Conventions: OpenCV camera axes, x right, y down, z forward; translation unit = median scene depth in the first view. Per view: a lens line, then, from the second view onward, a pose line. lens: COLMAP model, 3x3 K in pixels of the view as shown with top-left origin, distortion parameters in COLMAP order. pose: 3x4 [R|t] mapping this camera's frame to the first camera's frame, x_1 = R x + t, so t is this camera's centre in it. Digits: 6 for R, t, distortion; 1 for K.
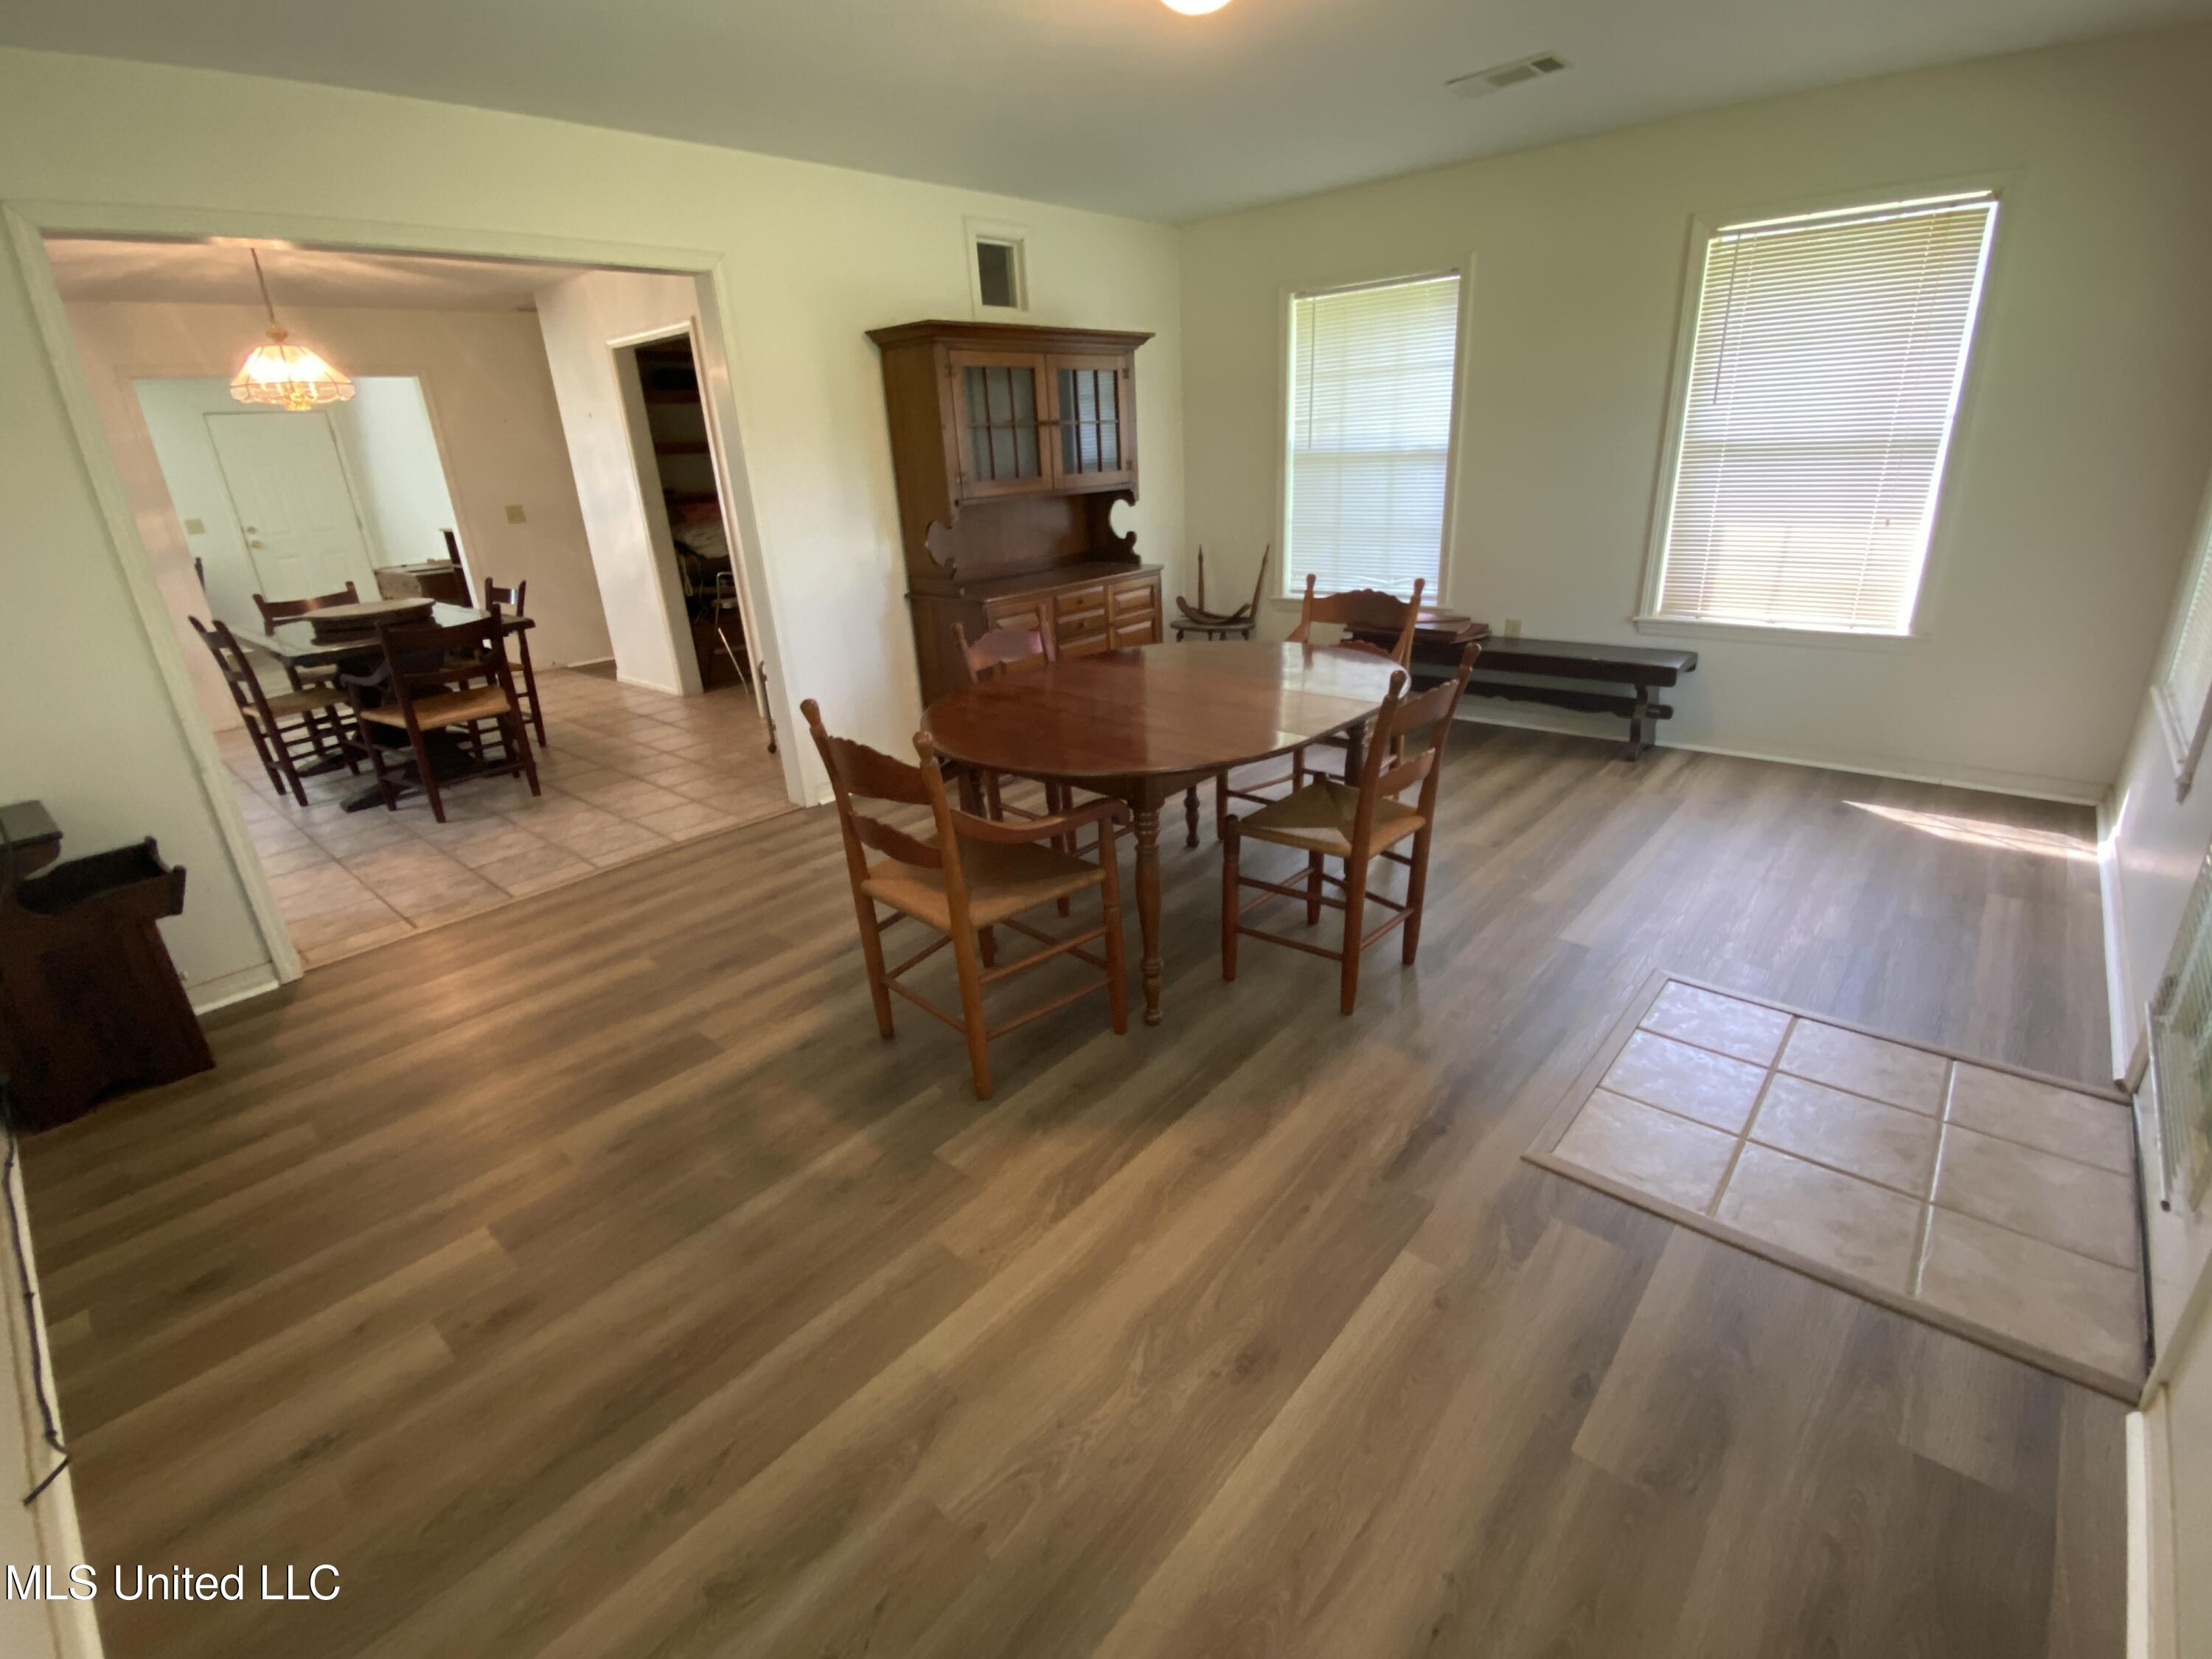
lens RADIAL K [[998.5, 0, 1102.6], [0, 998.5, 824.5], [0, 0, 1]] dist [0.061112, -0.052830]
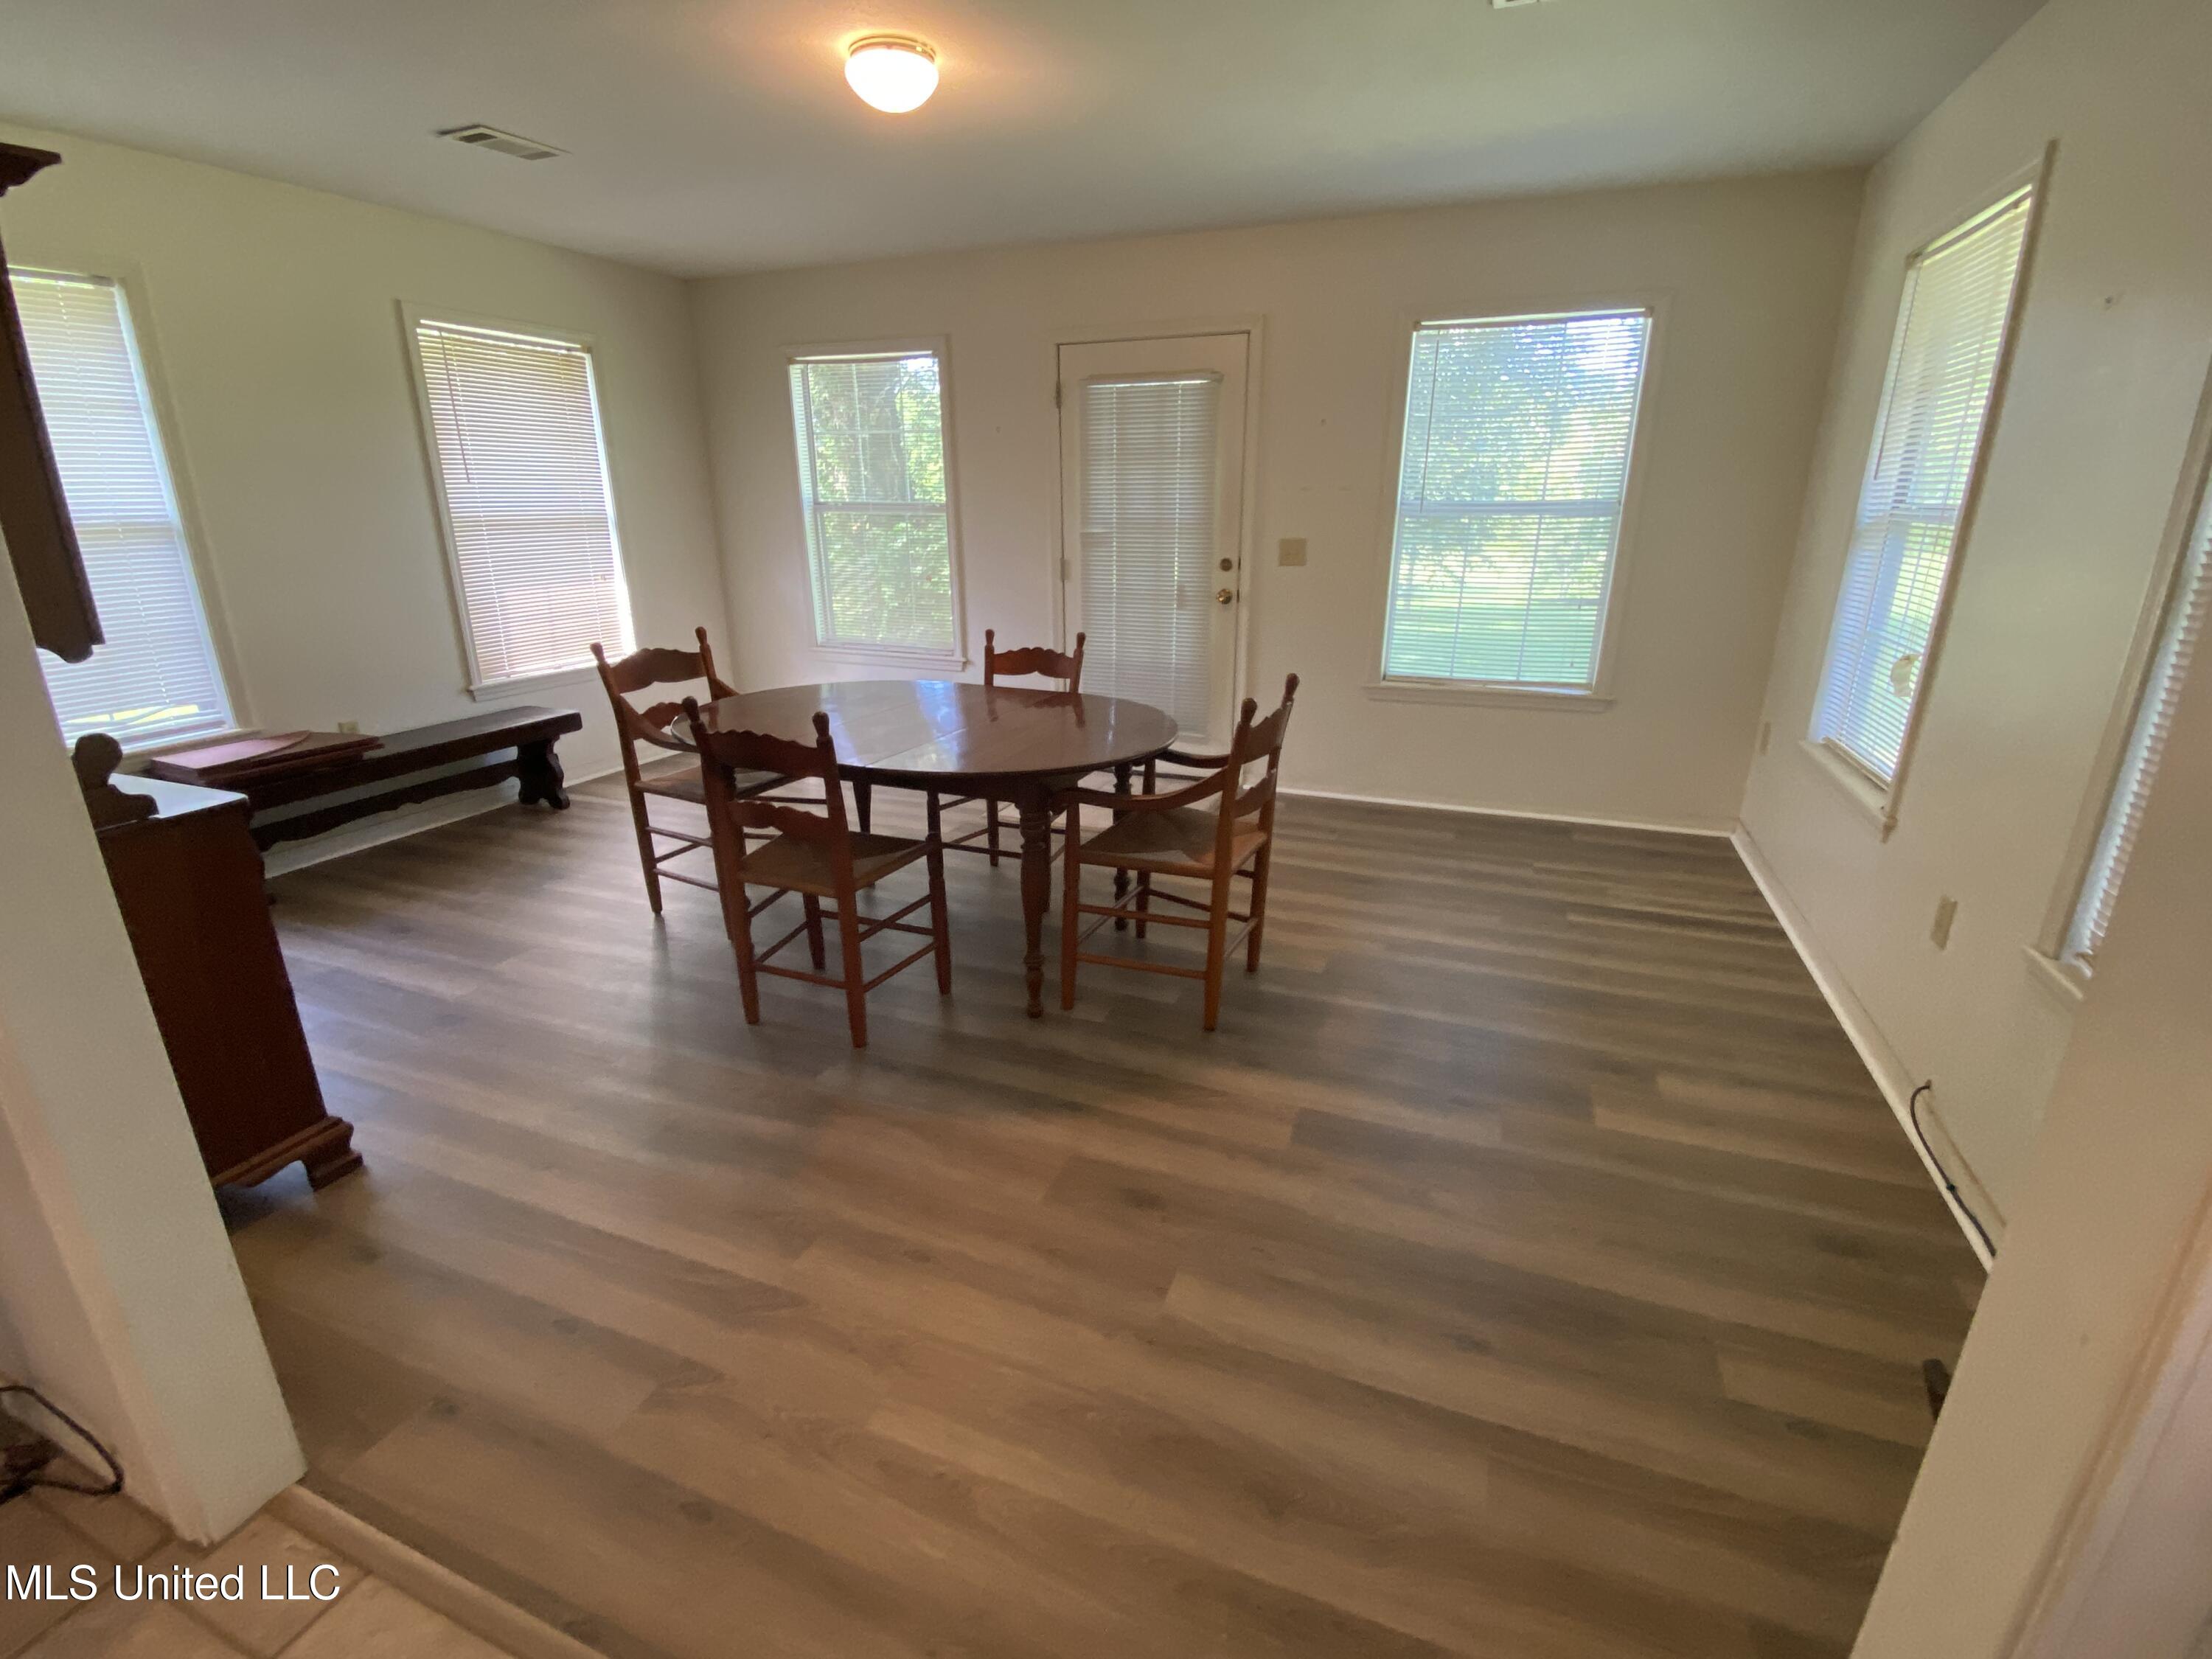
lens RADIAL K [[998.5, 0, 1102.6], [0, 998.5, 824.5], [0, 0, 1]] dist [0.061112, -0.052830]
pose [[-0.337224, -0.245607, 0.908822, -0.975840], [0.353022, 0.861935, 0.363927, -0.358726], [-0.872729, 0.443559, -0.203961, 1.114403]]
